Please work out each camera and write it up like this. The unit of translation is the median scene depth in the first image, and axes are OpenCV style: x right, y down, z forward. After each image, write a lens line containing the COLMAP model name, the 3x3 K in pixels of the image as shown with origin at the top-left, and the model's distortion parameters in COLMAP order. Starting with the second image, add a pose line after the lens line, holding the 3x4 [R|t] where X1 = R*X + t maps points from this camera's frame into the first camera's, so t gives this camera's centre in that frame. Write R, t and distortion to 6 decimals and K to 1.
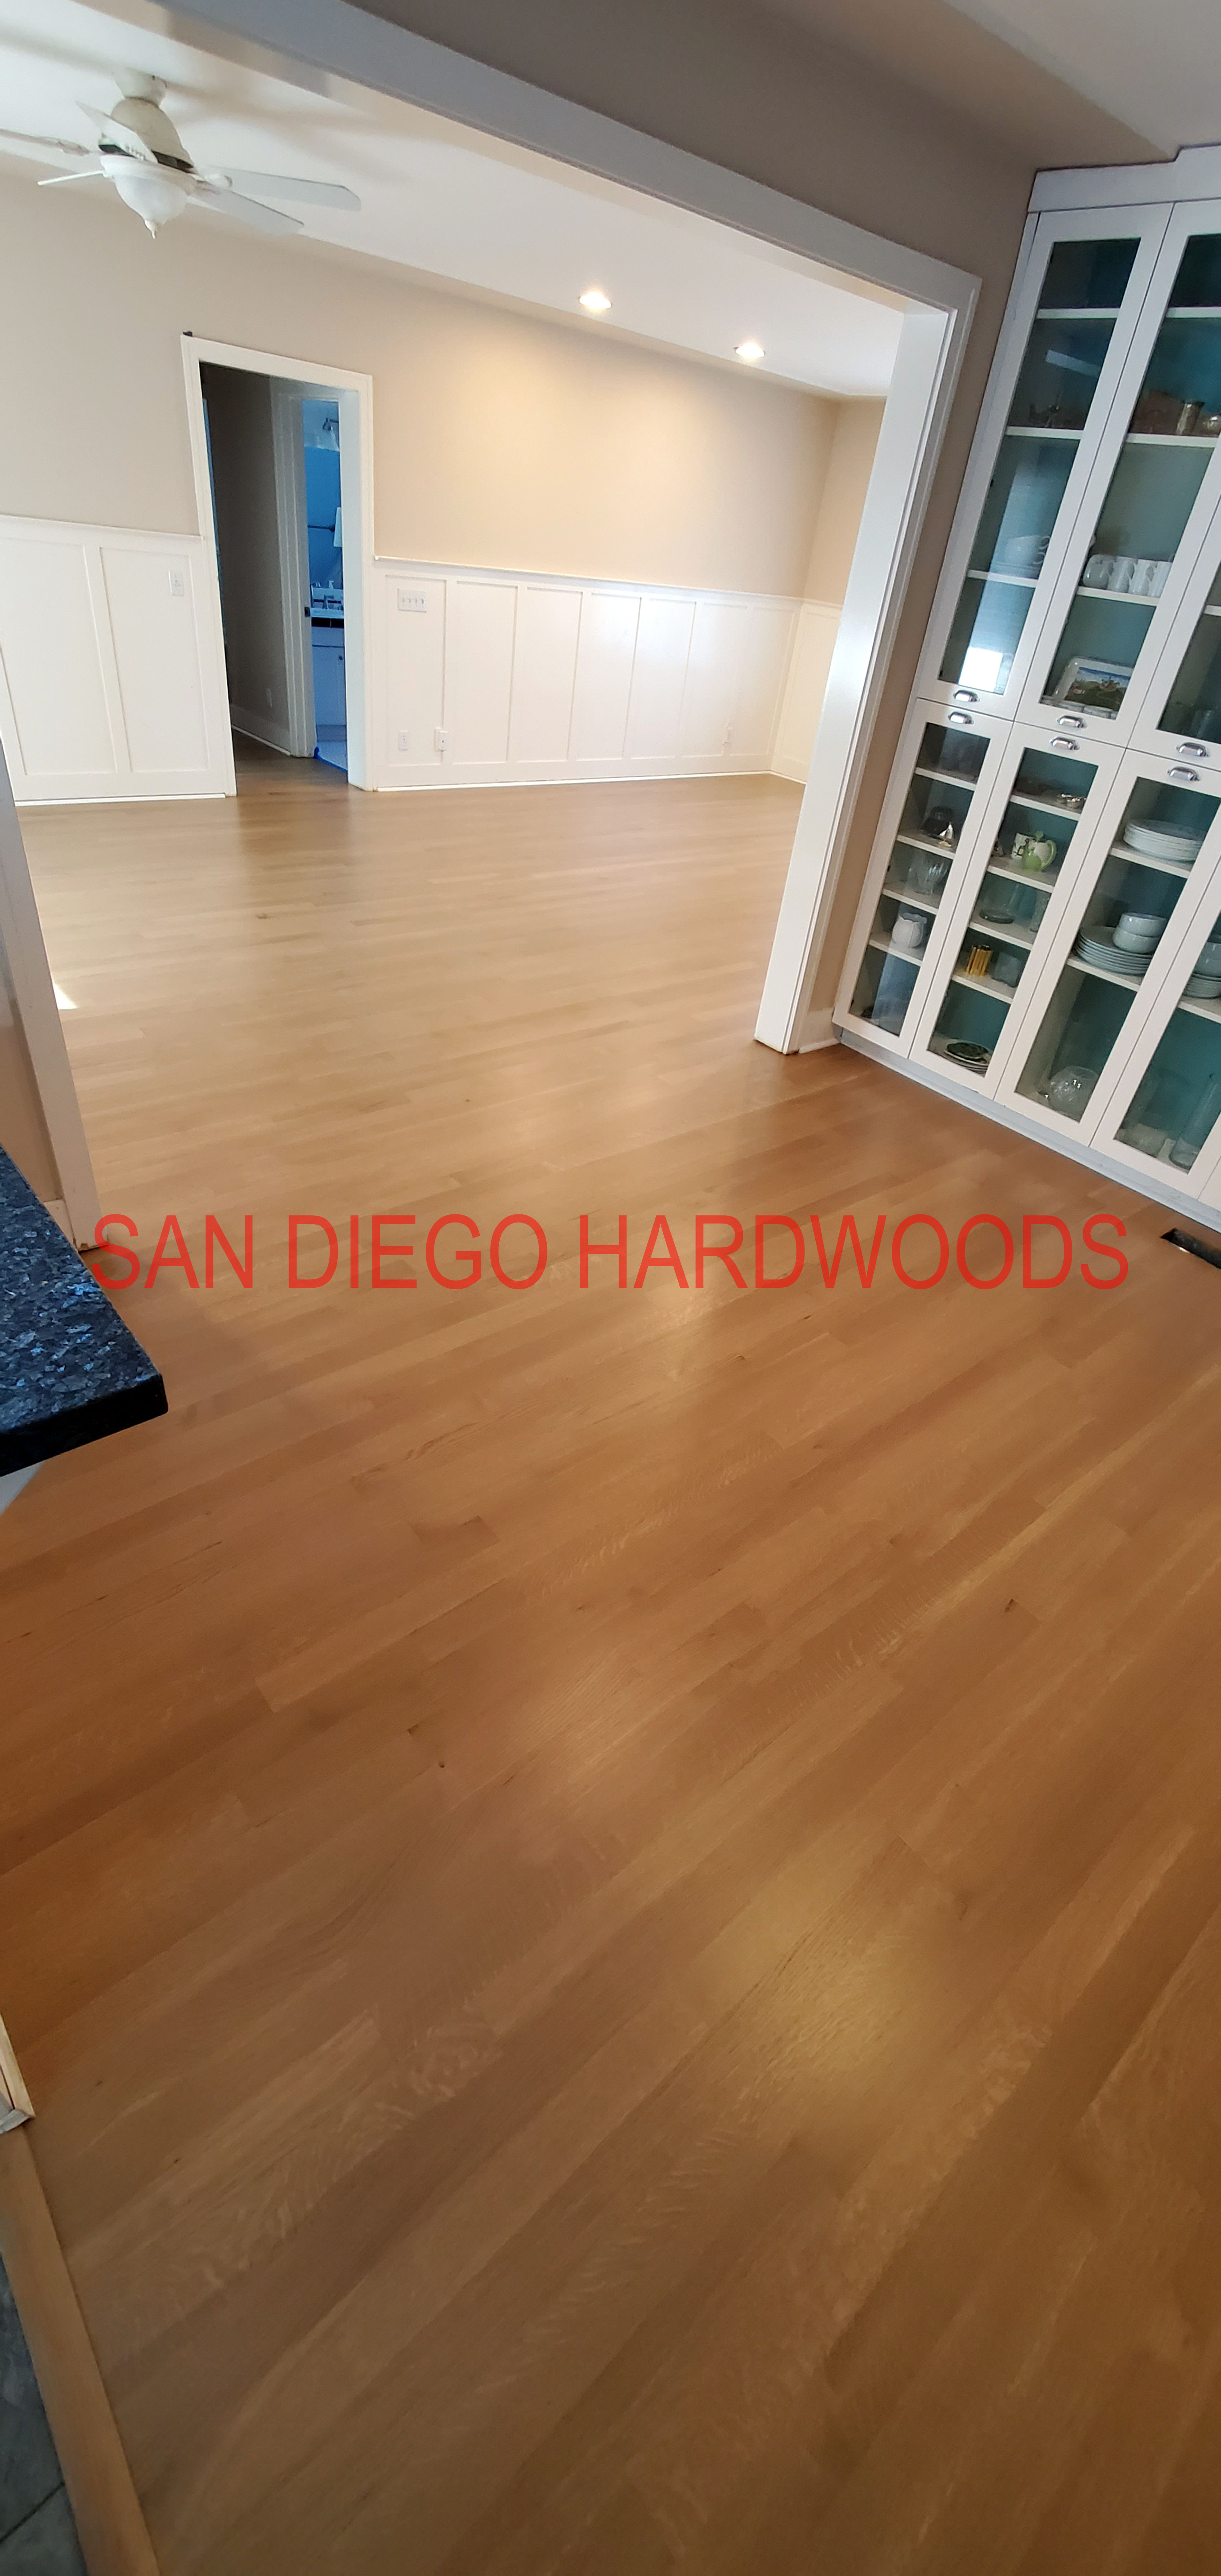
lens RADIAL K [[1023.3, 0, 608.5], [0, 1023.3, 1286.7], [0, 0, 1]] dist [0.003382, -0.003664]
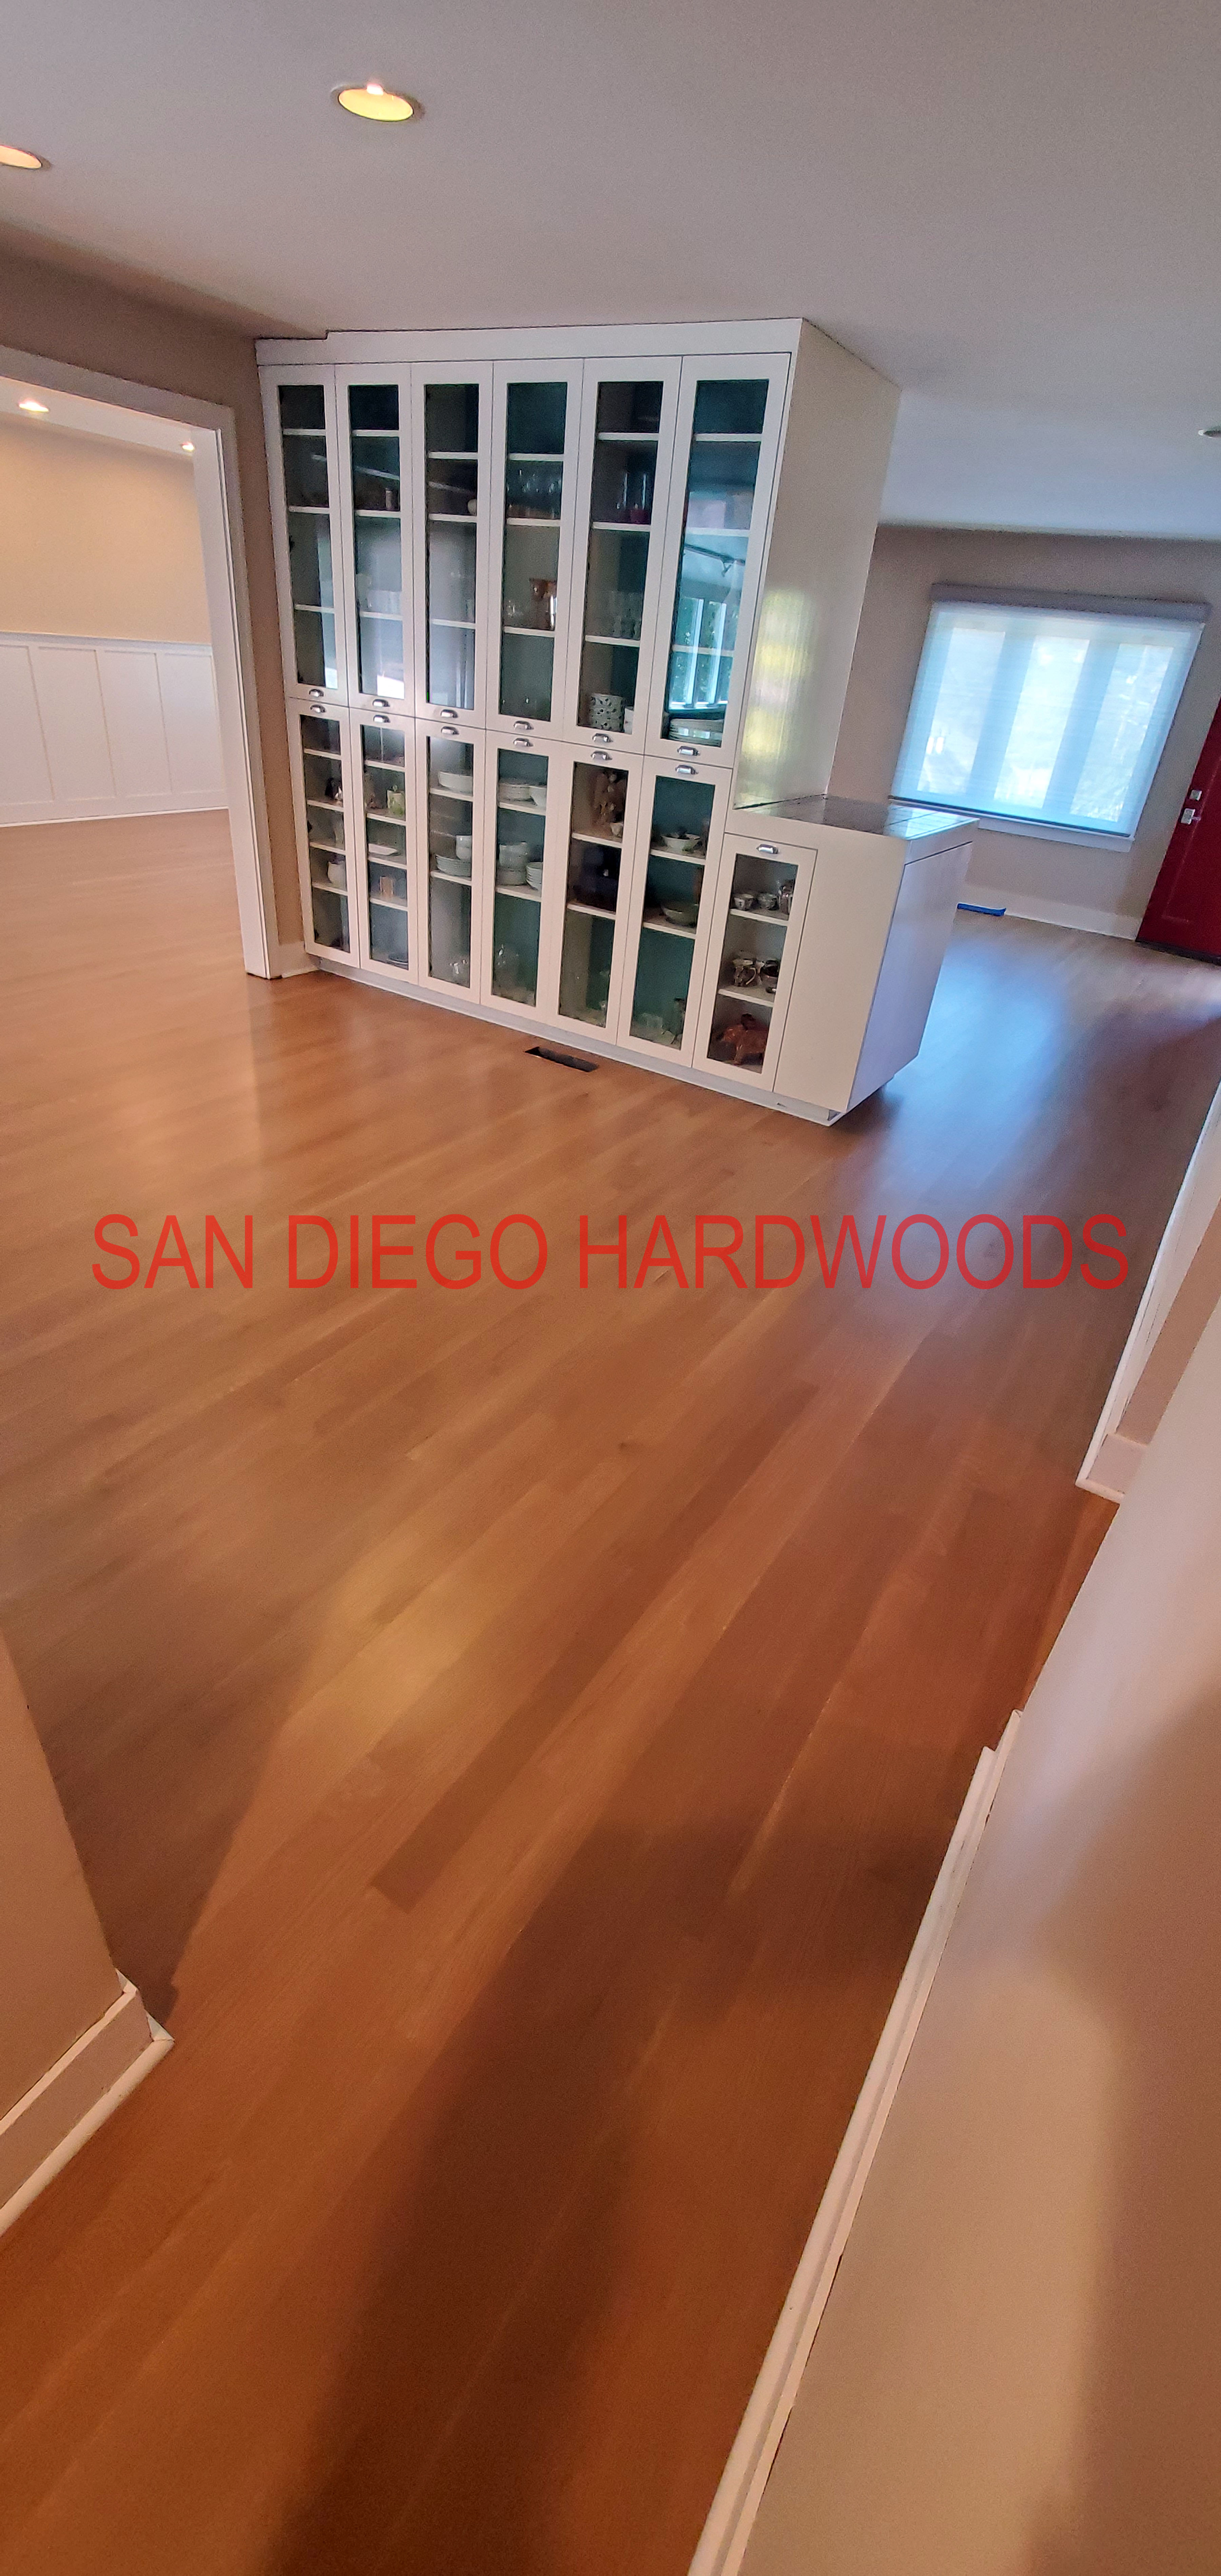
lens RADIAL K [[1023.3, 0, 608.5], [0, 1023.3, 1286.7], [0, 0, 1]] dist [0.003382, -0.003664]
pose [[0.954305, -0.185938, 0.233942, 0.232725], [0.196556, 0.980230, -0.022706, 0.295789], [-0.225095, 0.067651, 0.971985, -0.353129]]
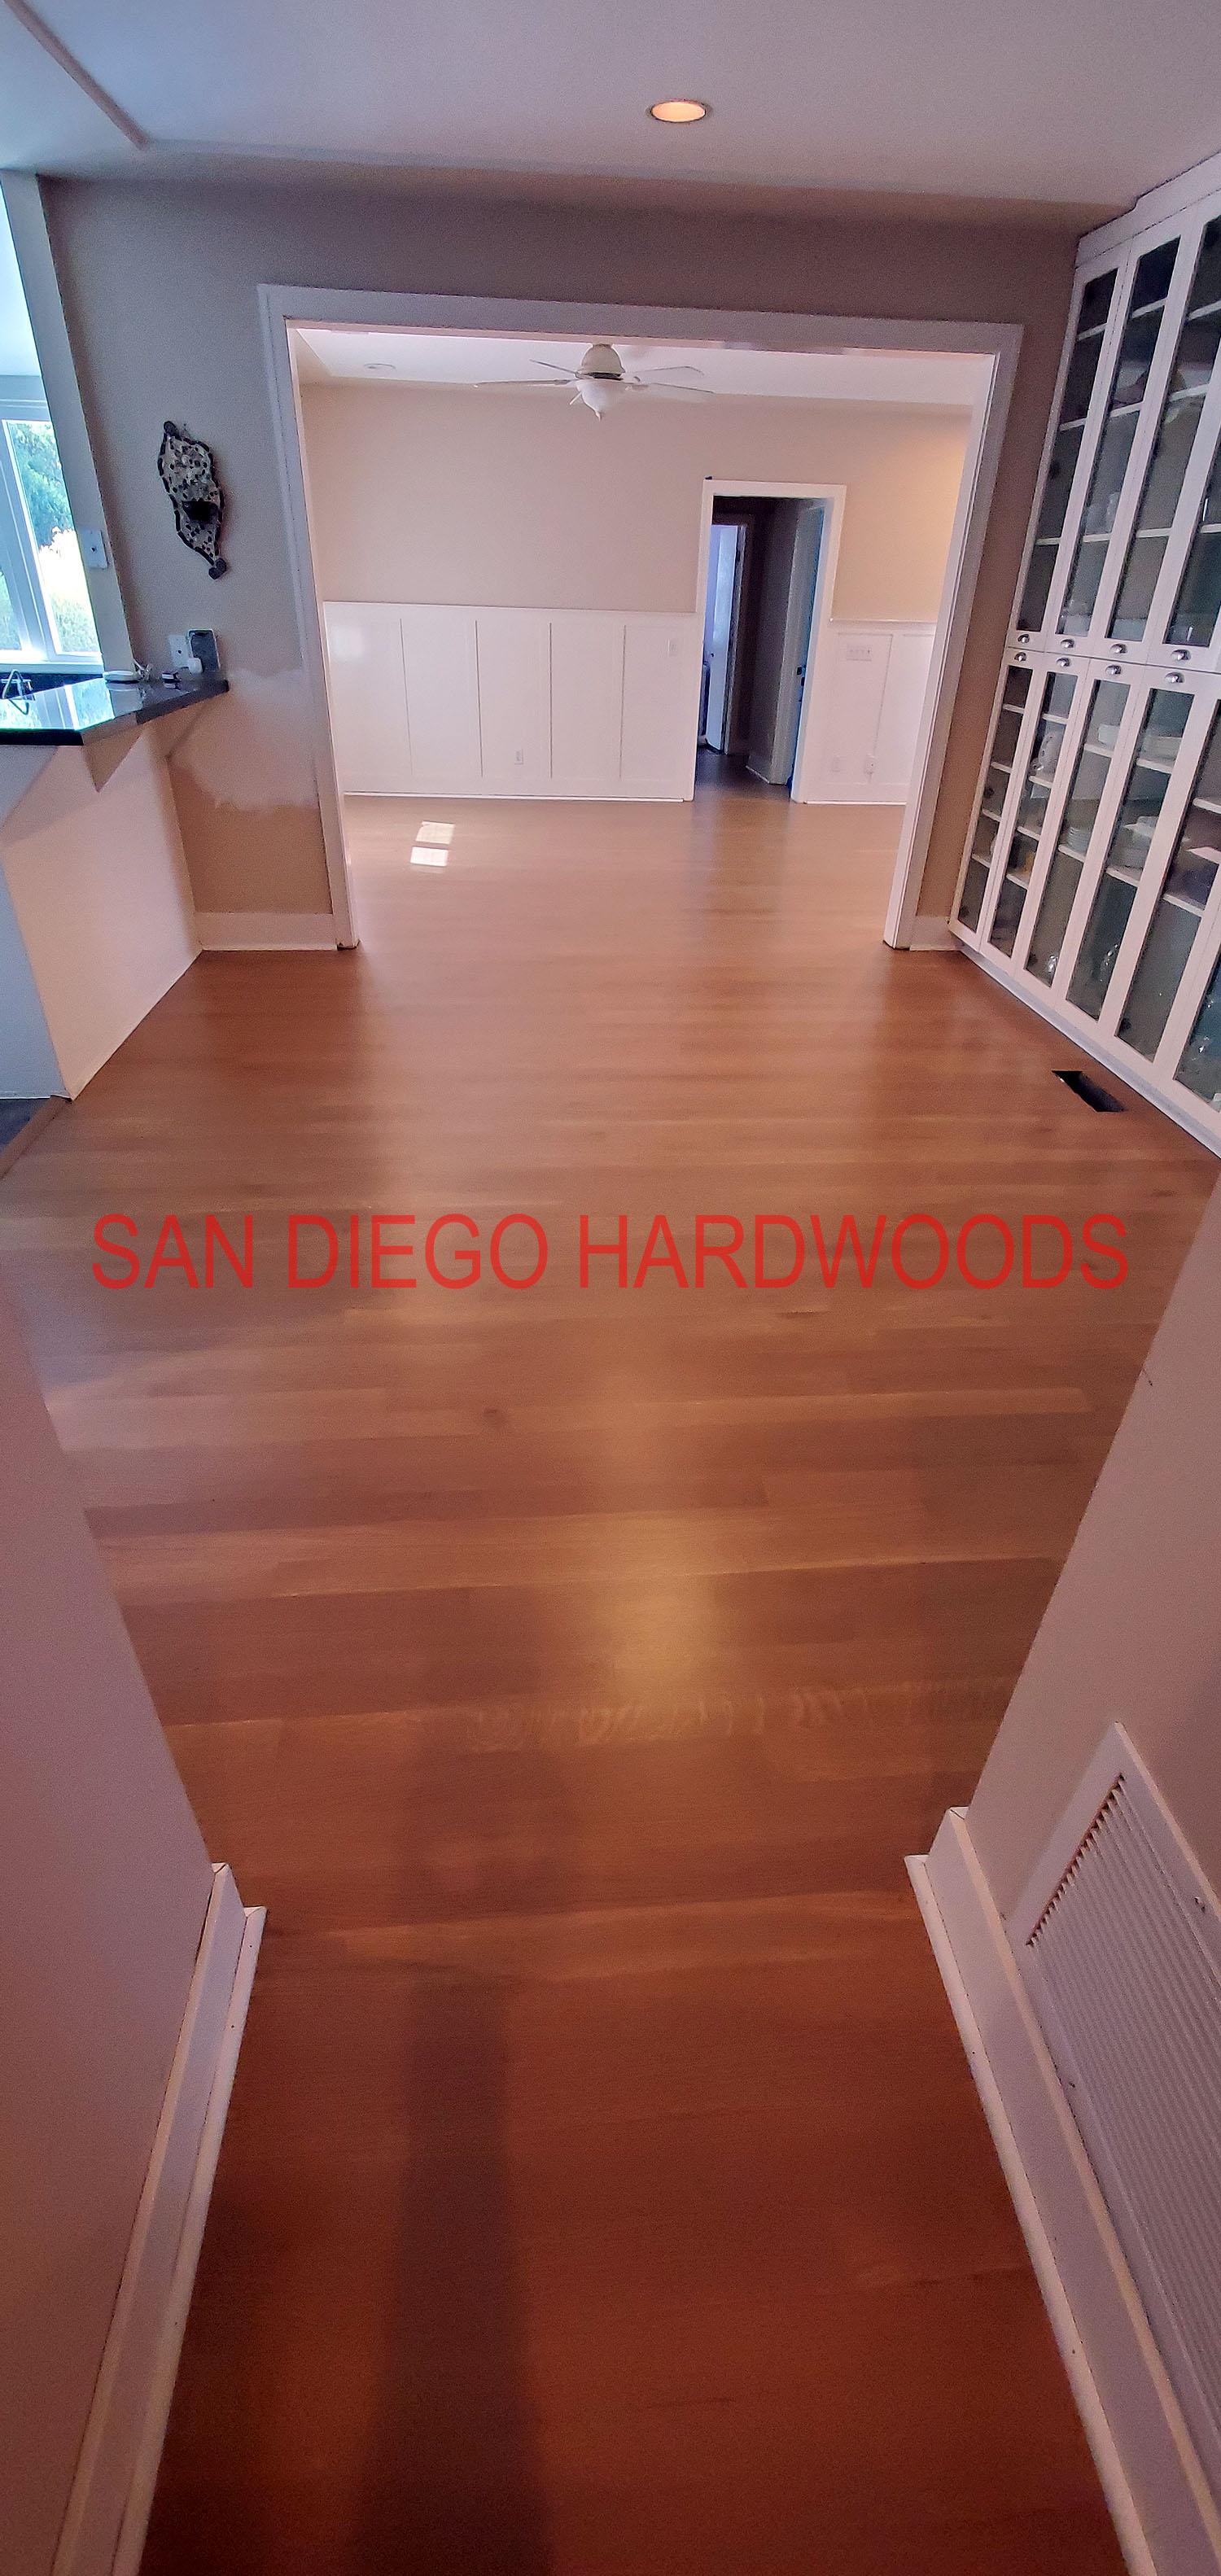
lens RADIAL K [[1023.3, 0, 608.5], [0, 1023.3, 1286.7], [0, 0, 1]] dist [0.003382, -0.003664]
pose [[0.811498, 0.241822, -0.531971, 0.728819], [-0.289410, 0.957184, -0.006367, 0.301583], [0.507655, 0.159125, 0.846739, -0.164783]]
